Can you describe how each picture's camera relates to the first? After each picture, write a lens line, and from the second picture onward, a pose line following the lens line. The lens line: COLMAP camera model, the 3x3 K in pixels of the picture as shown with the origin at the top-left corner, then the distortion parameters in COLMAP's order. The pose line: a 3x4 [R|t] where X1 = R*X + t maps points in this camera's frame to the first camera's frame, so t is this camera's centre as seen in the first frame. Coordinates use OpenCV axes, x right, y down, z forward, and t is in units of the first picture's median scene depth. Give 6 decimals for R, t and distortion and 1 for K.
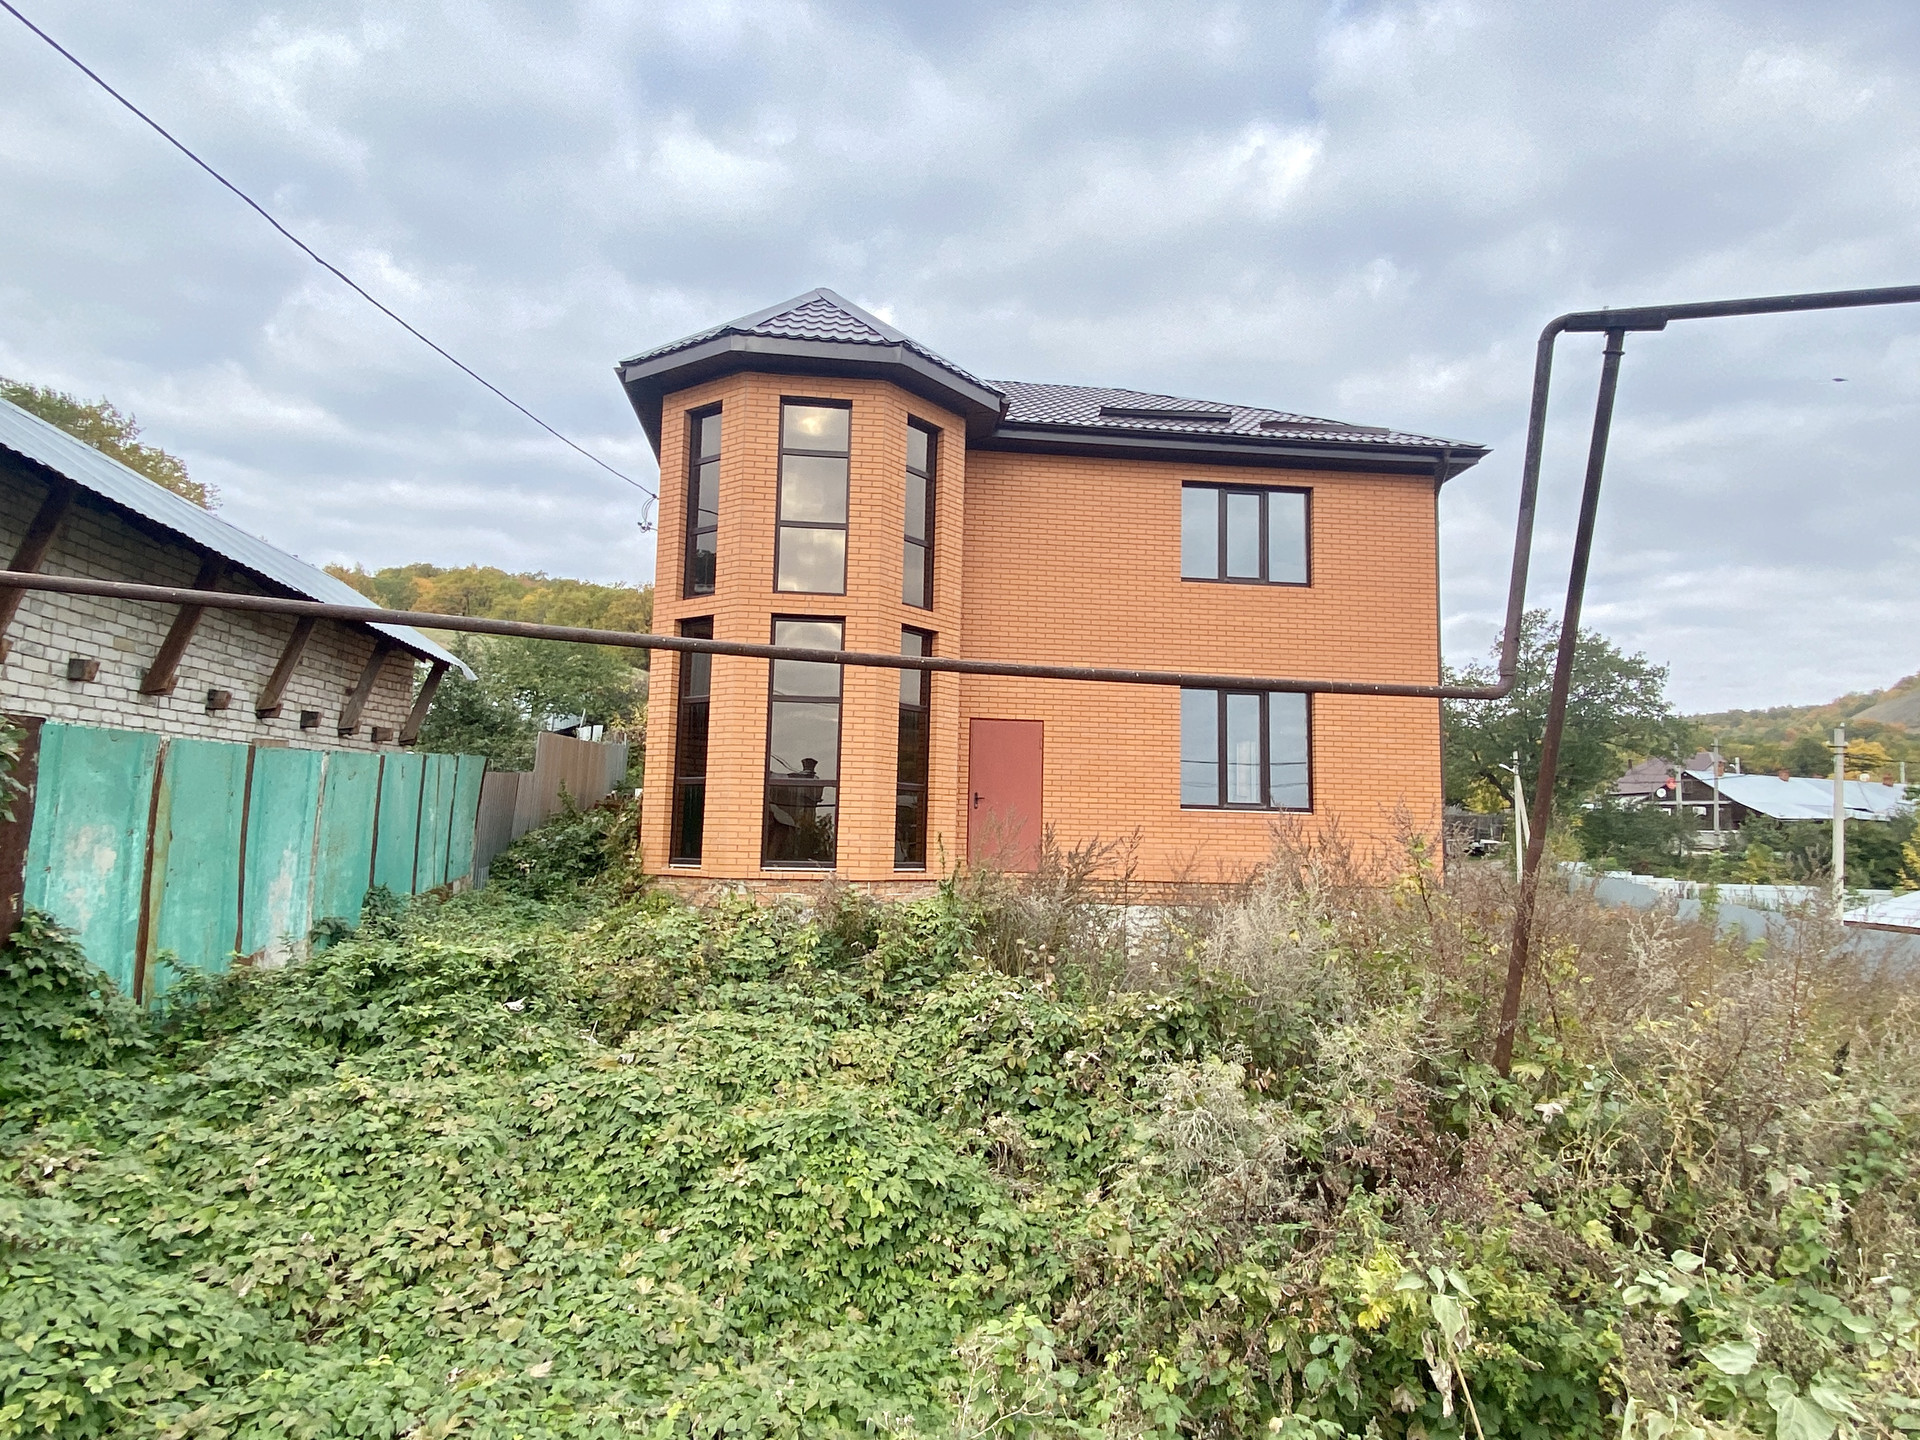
lens RADIAL K [[1081.7, 0, 960.0], [0, 1081.7, 720.0], [0, 0, 1]] dist [0.005940, -0.024474]
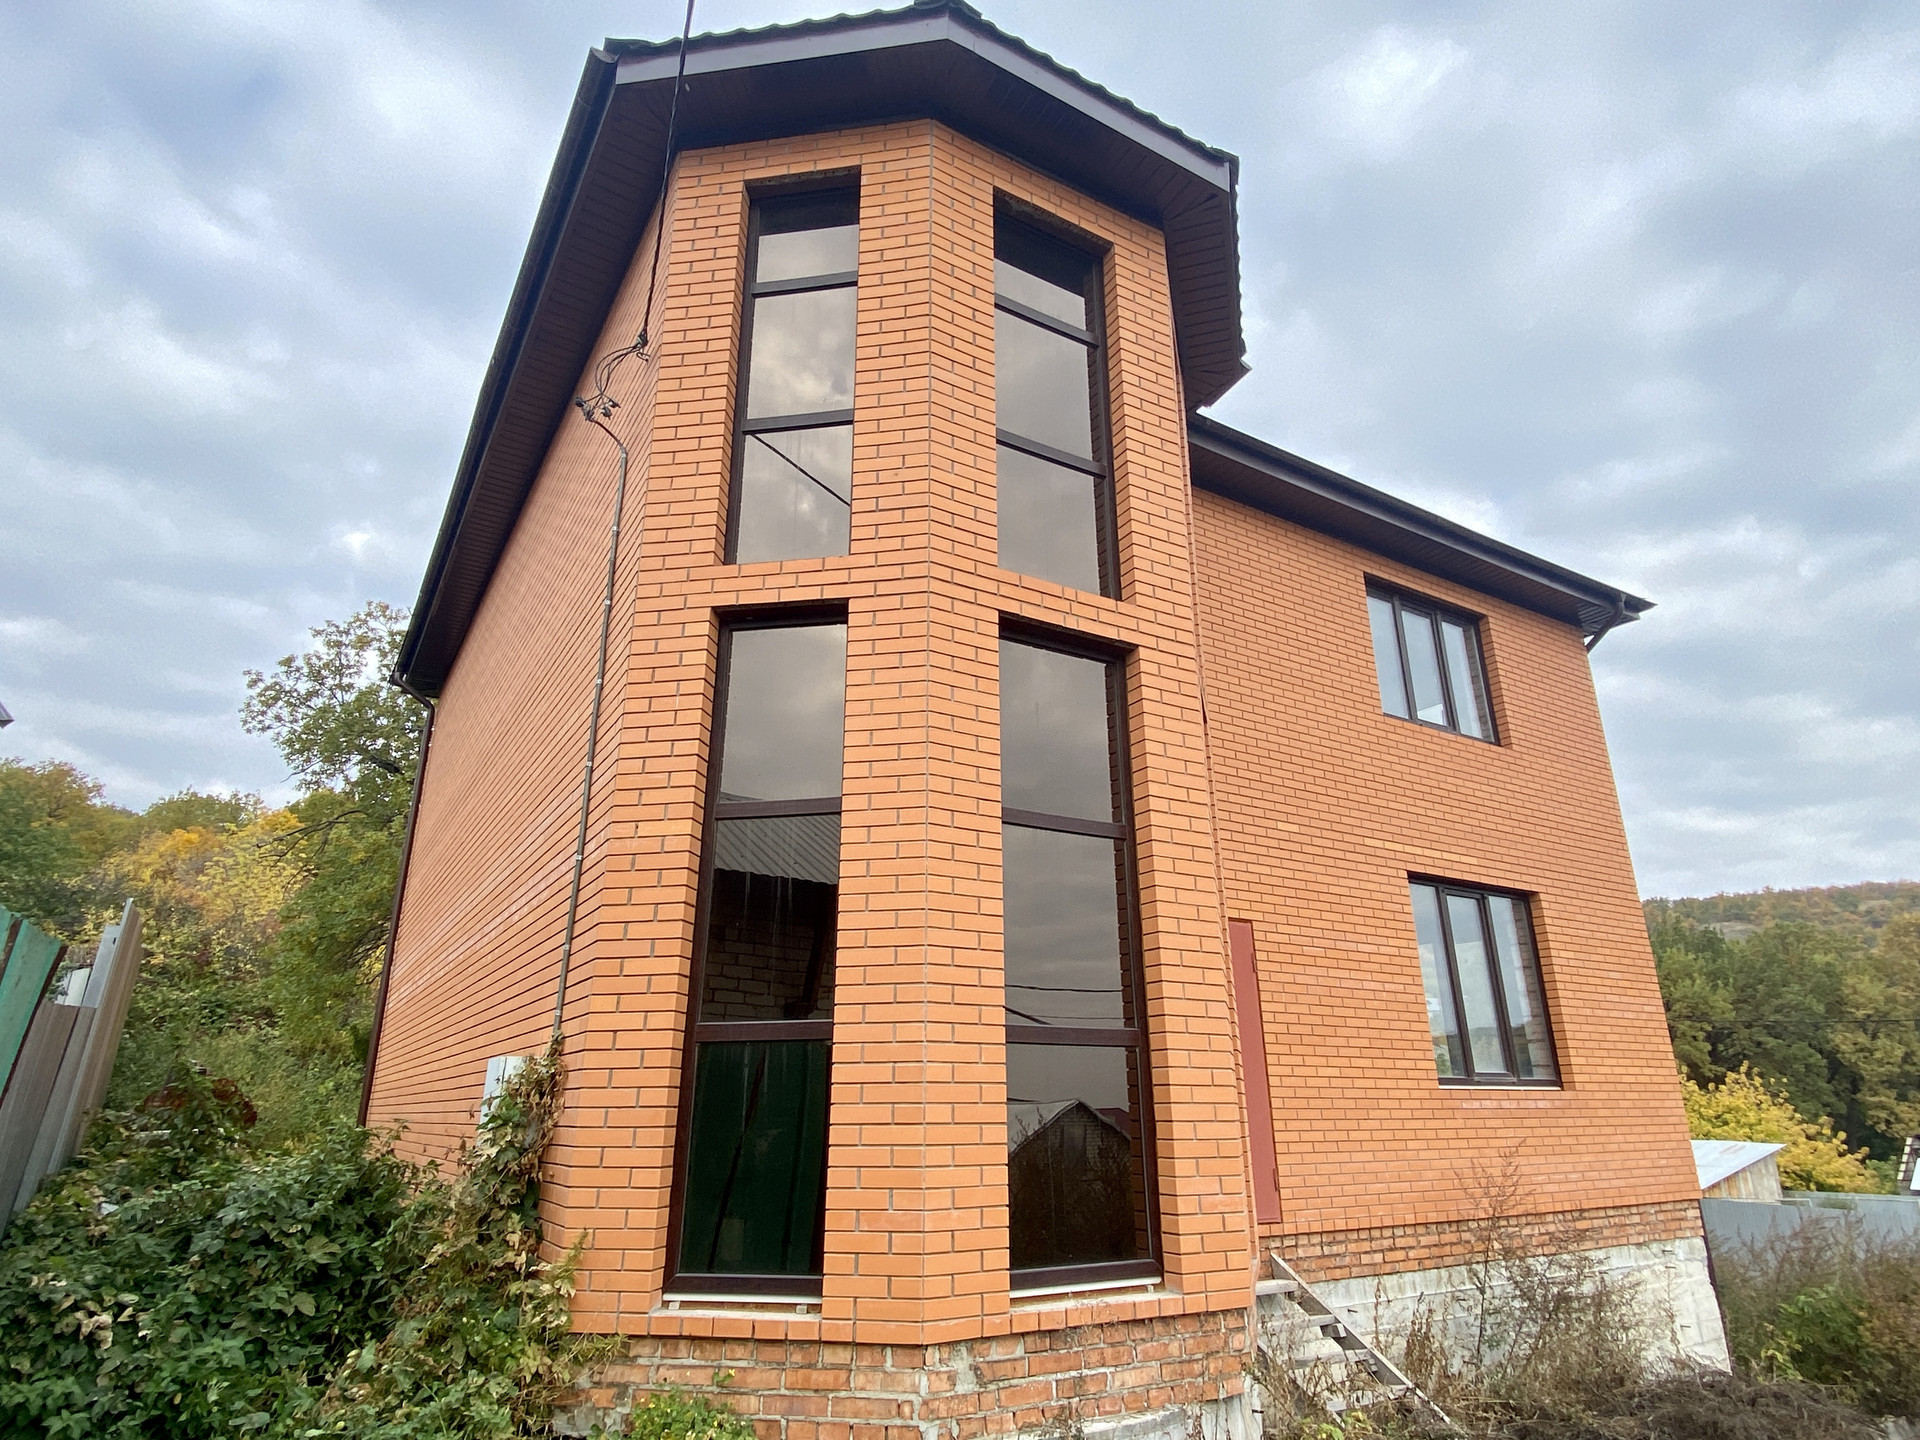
lens RADIAL K [[1081.7, 0, 960.0], [0, 1081.7, 720.0], [0, 0, 1]] dist [0.005940, -0.024474]
pose [[0.912336, 0.115435, 0.392834, -0.299292], [-0.021349, 0.971541, -0.235907, 0.035004], [-0.408886, 0.206840, 0.888836, 0.567122]]
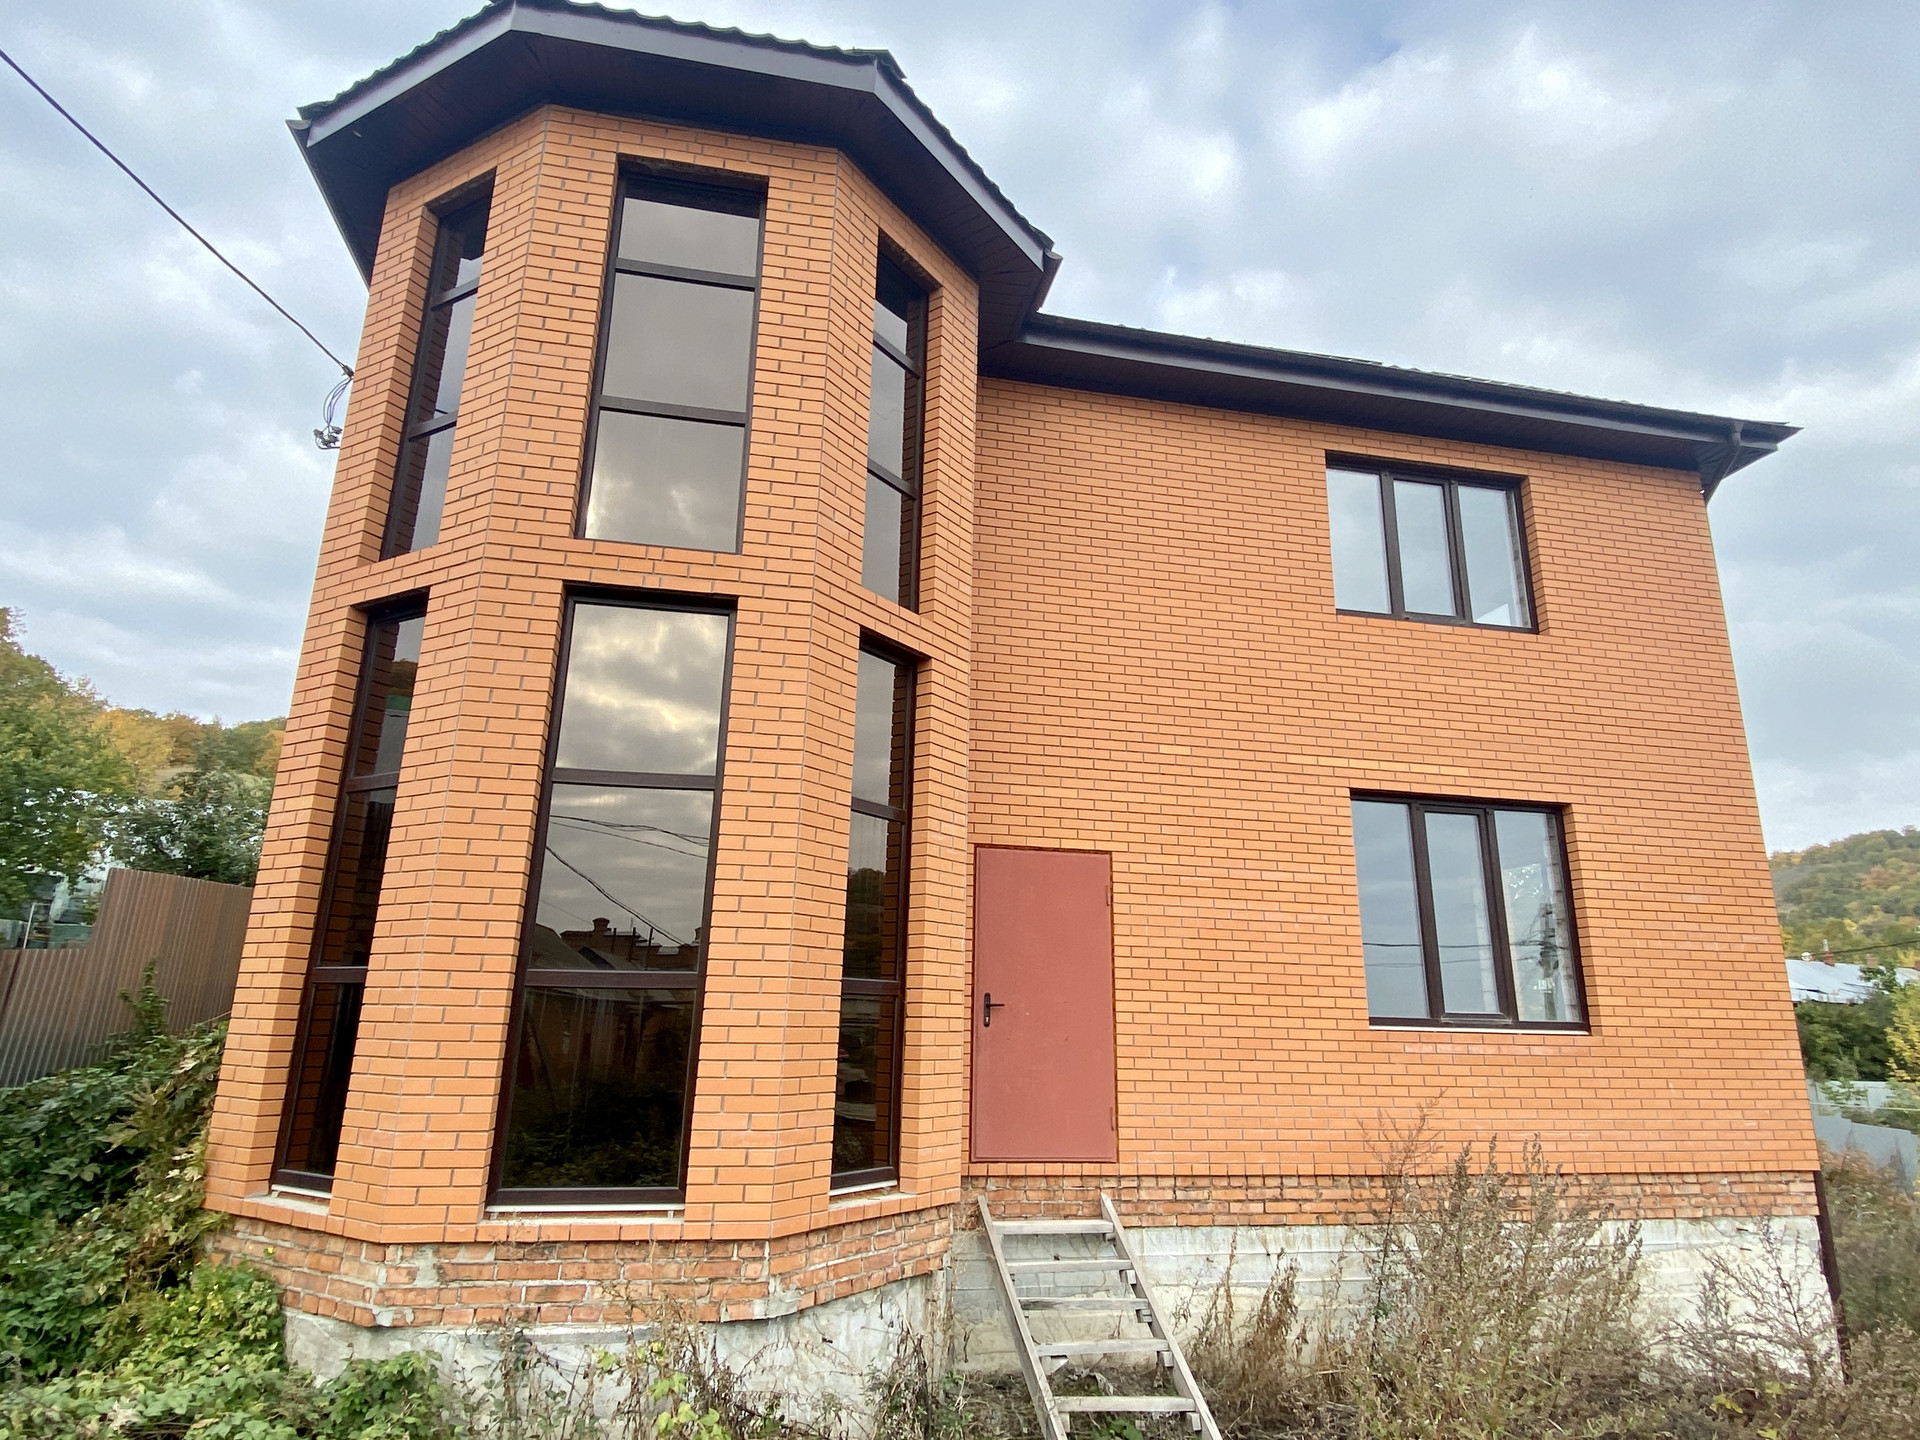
lens RADIAL K [[1089.1, 0, 953.2], [0, 1089.1, 715.1], [0, 0, 1]] dist [0.025710, -0.036601]
pose [[0.996321, 0.022053, 0.082816, -0.046855], [-0.008499, 0.986987, -0.160575, 0.020871], [-0.085280, 0.159281, 0.983543, 0.490722]]
